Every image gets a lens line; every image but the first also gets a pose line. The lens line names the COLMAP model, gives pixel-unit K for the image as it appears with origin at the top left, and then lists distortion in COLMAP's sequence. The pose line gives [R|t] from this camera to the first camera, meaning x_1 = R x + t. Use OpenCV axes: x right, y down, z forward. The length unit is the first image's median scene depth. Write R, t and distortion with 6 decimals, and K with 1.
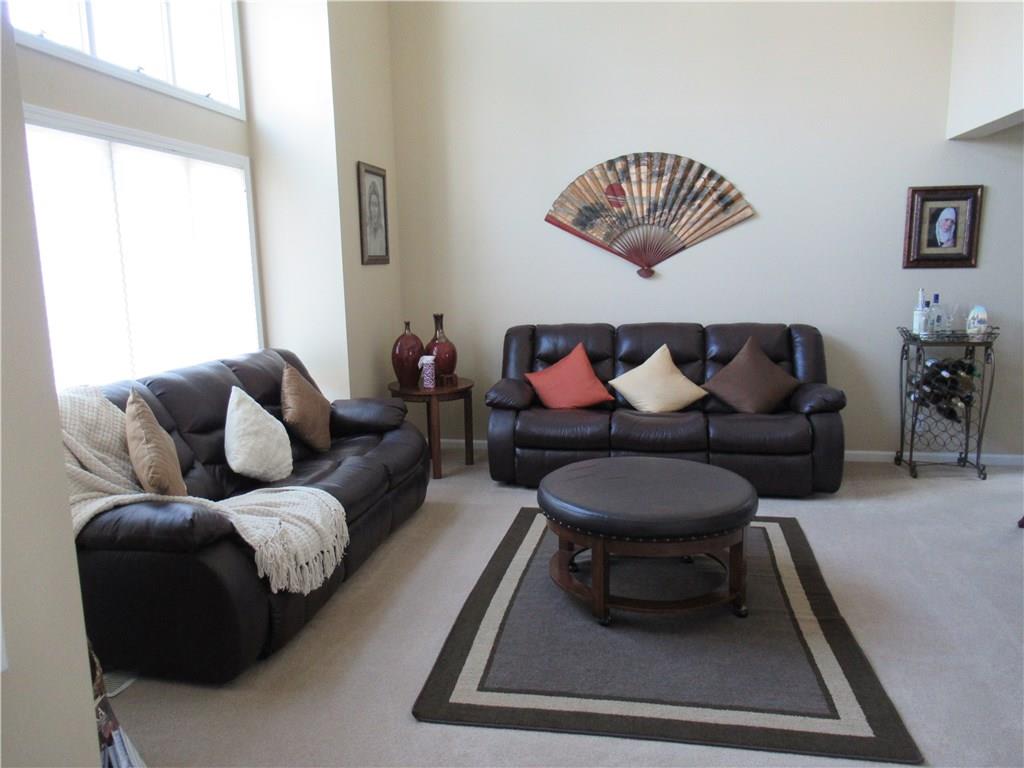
lens RADIAL K [[768.4, 0, 508.5], [0, 768.4, 391.9], [0, 0, 1]] dist [0.004024, -0.001969]
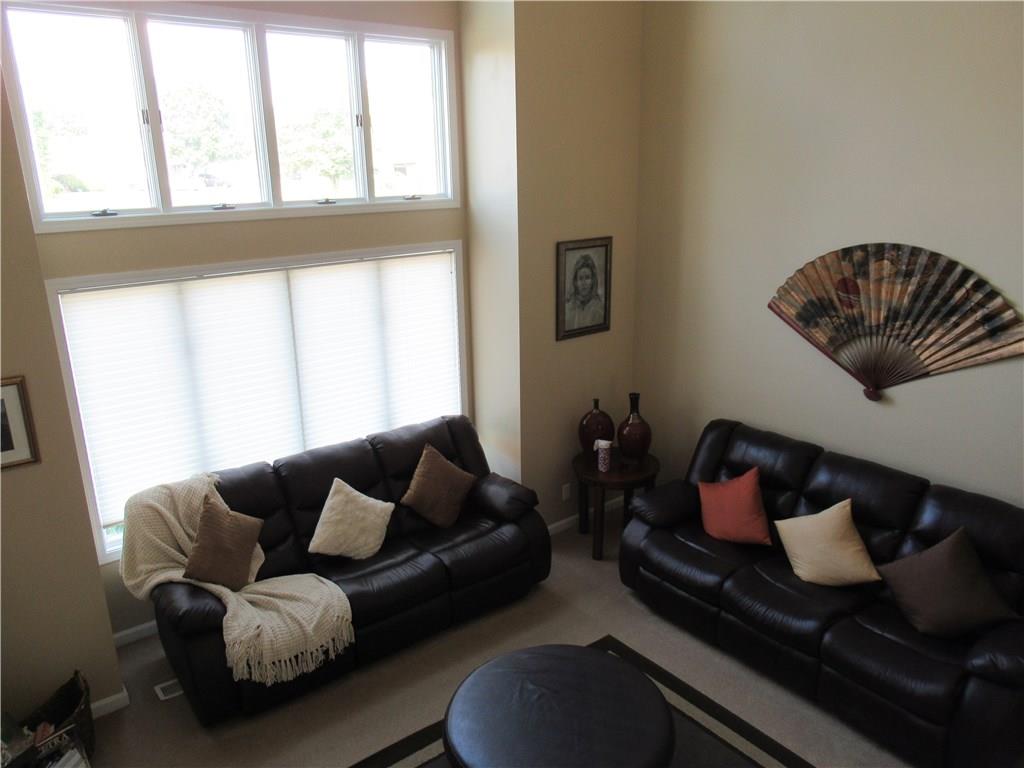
lens RADIAL K [[768.4, 0, 514.7], [0, 768.4, 393.6], [0, 0, 1]] dist [0.004024, -0.001969]
pose [[0.753369, 0.202571, -0.625620, 0.402253], [-0.110848, 0.976877, 0.182822, -0.264419], [0.648188, -0.068384, 0.758404, 0.174323]]
